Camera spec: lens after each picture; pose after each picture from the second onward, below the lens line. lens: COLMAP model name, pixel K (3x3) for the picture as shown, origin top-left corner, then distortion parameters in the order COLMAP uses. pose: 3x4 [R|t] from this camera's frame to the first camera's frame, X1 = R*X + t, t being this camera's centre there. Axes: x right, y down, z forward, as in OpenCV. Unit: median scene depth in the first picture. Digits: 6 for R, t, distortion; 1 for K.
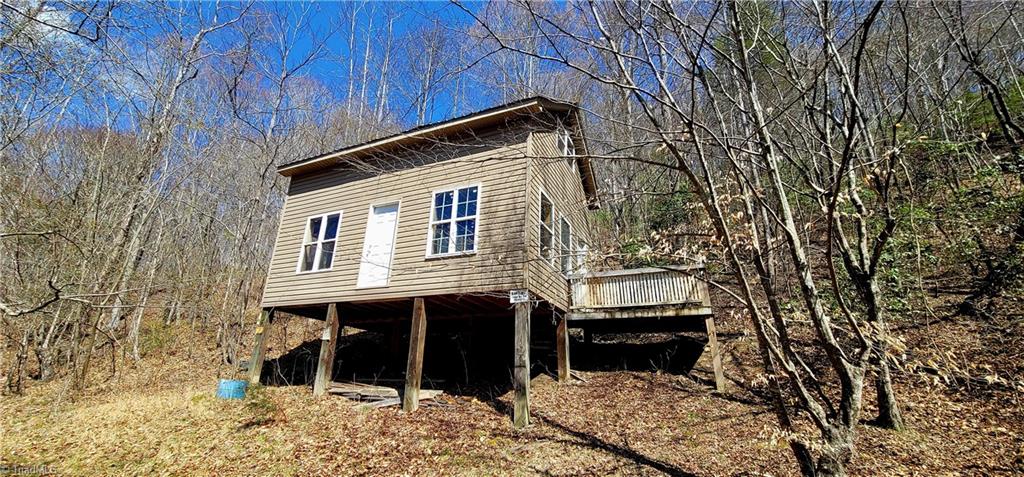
lens RADIAL K [[418.0, 0, 508.8], [0, 418.0, 243.4], [0, 0, 1]] dist [-0.008846, 0.002365]
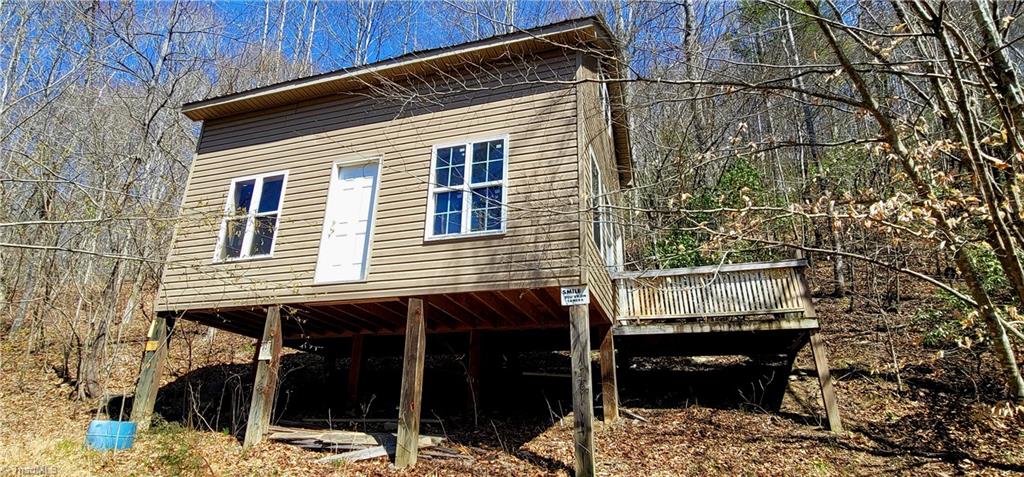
lens RADIAL K [[532.4, 0, 509.9], [0, 532.4, 243.1], [0, 0, 1]] dist [-0.003902, 0.000975]
pose [[0.993705, 0.031007, 0.107648, -0.150625], [-0.029966, 0.999487, -0.011274, 0.044270], [-0.107942, 0.007977, 0.994125, 0.117676]]
